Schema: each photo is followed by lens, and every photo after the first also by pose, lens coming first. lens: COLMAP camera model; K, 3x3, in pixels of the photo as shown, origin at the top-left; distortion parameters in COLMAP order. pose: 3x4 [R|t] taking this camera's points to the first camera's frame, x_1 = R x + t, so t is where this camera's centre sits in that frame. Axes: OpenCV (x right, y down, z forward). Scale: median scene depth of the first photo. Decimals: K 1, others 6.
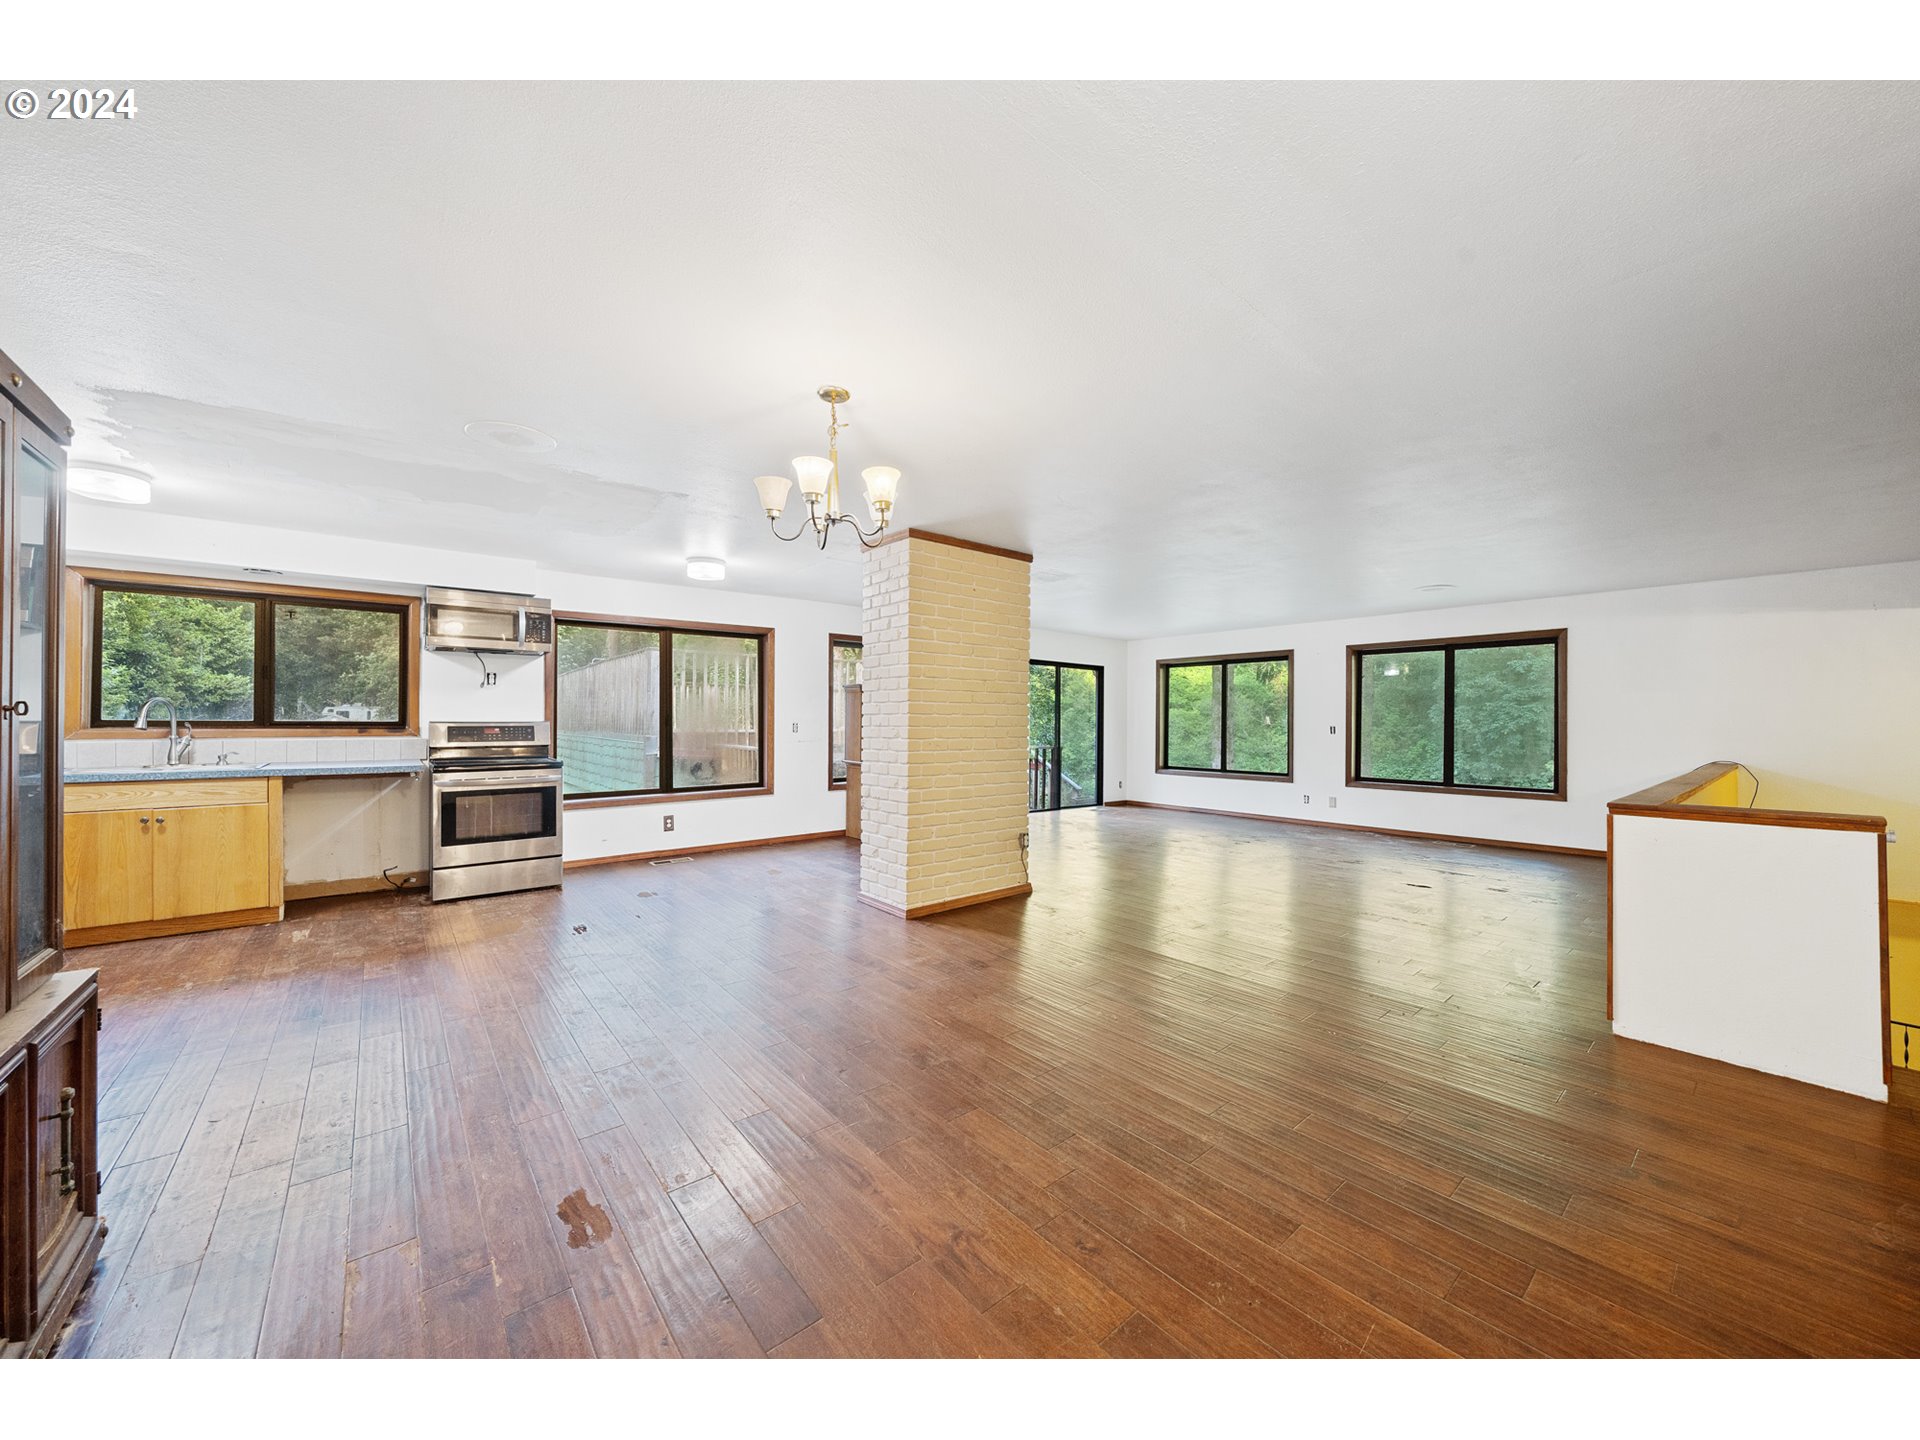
lens RADIAL K [[717.5, 0, 958.8], [0, 717.5, 722.2], [0, 0, 1]] dist [0.000256, 0.000012]
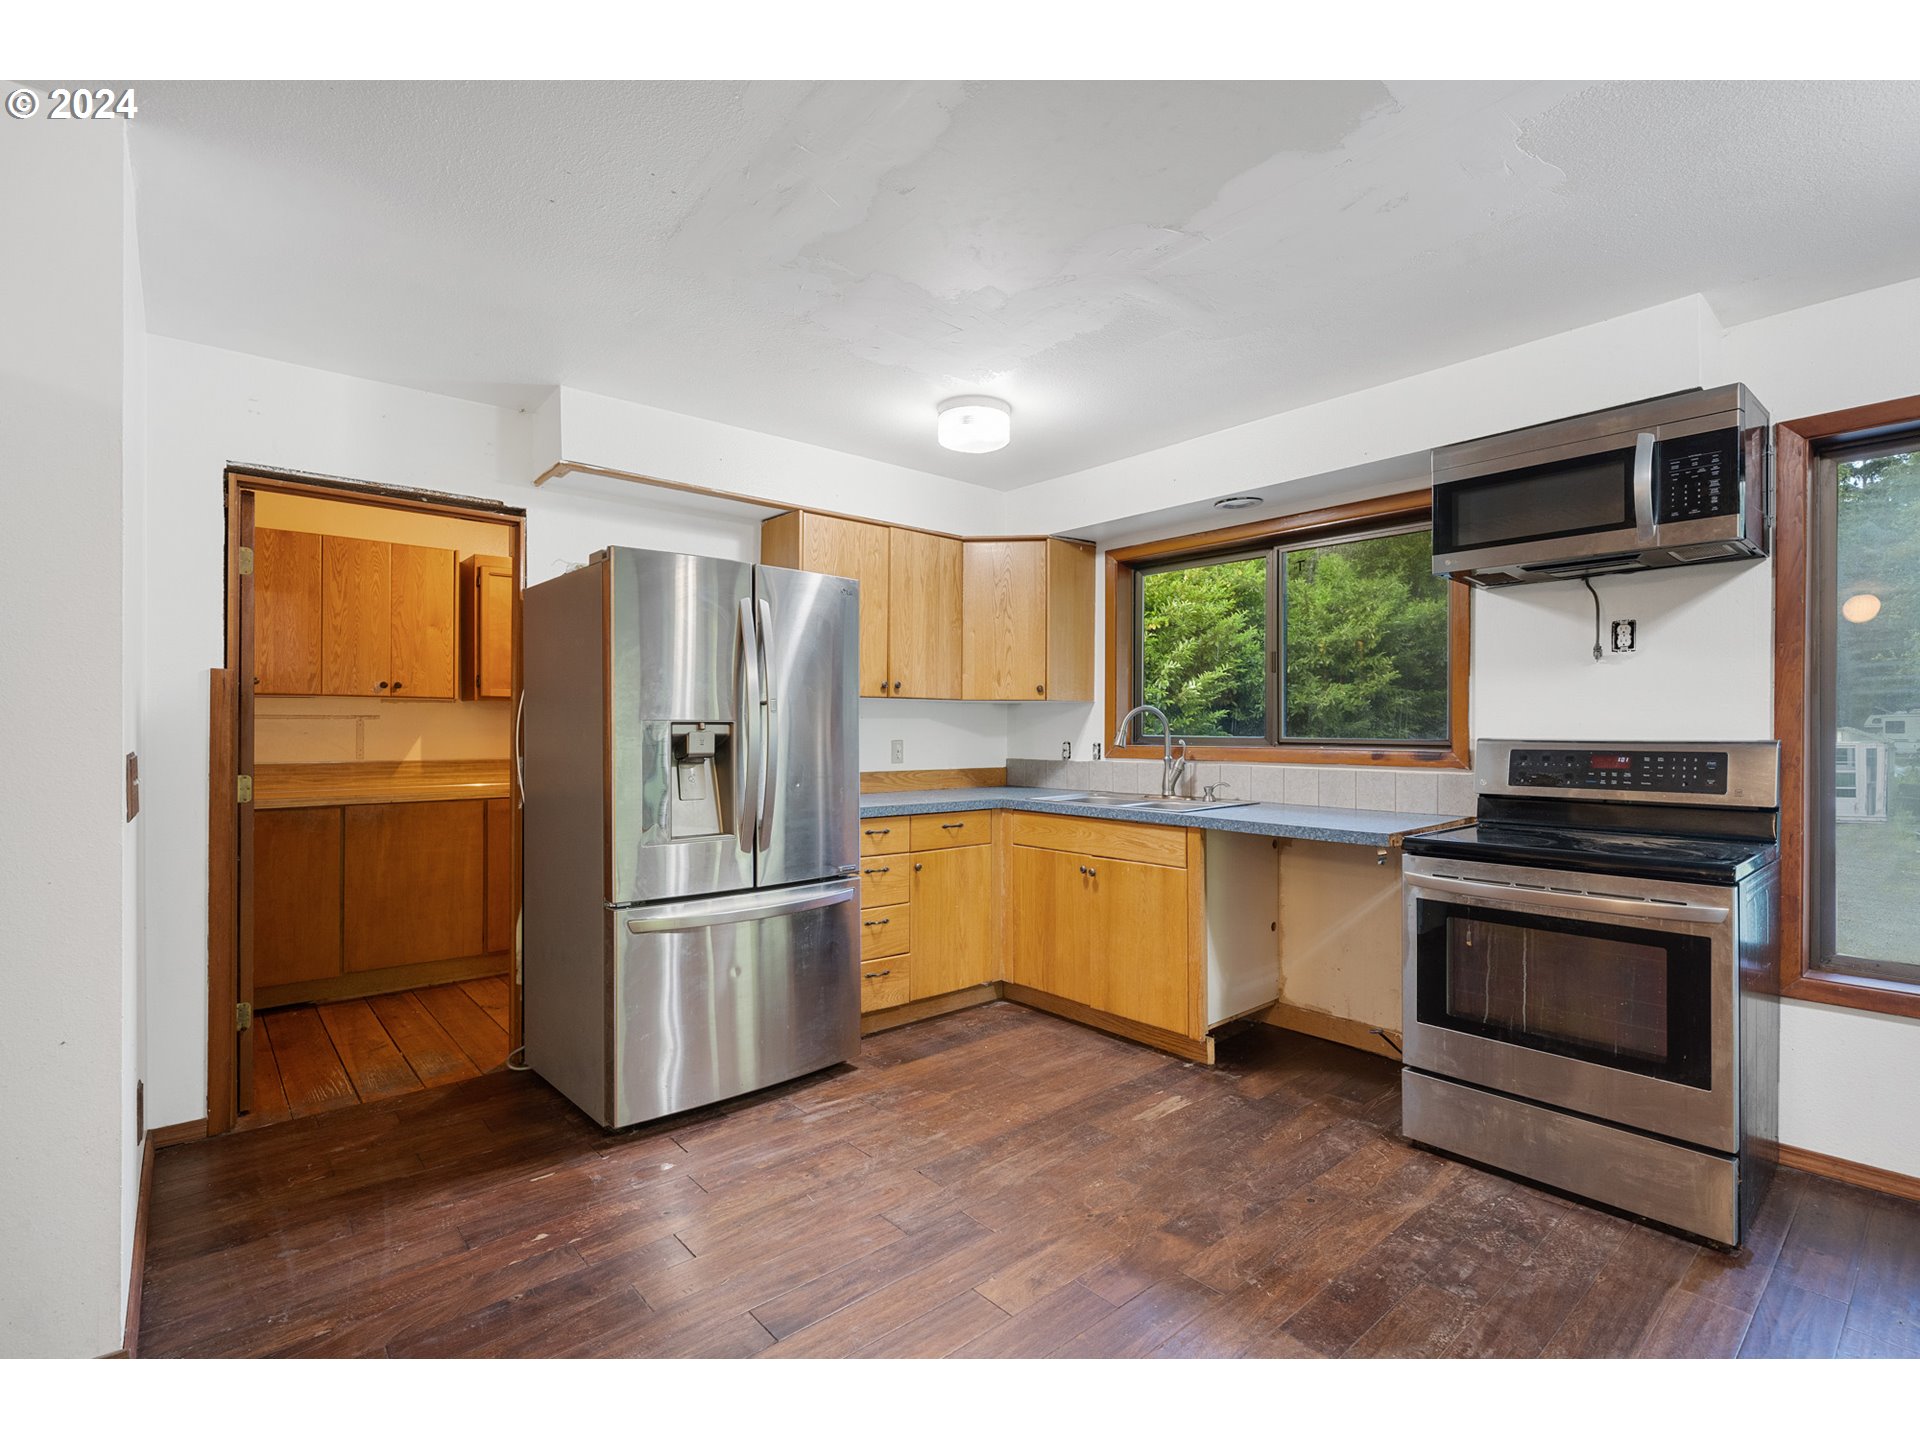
lens RADIAL K [[895.3, 0, 956.2], [0, 895.3, 730.7], [0, 0, 1]] dist [0.001734, 0.000351]
pose [[0.025564, -0.002224, -0.999671, -0.159006], [-0.003000, 0.999993, -0.002302, -0.003824], [0.999669, 0.003058, 0.025557, 0.644451]]
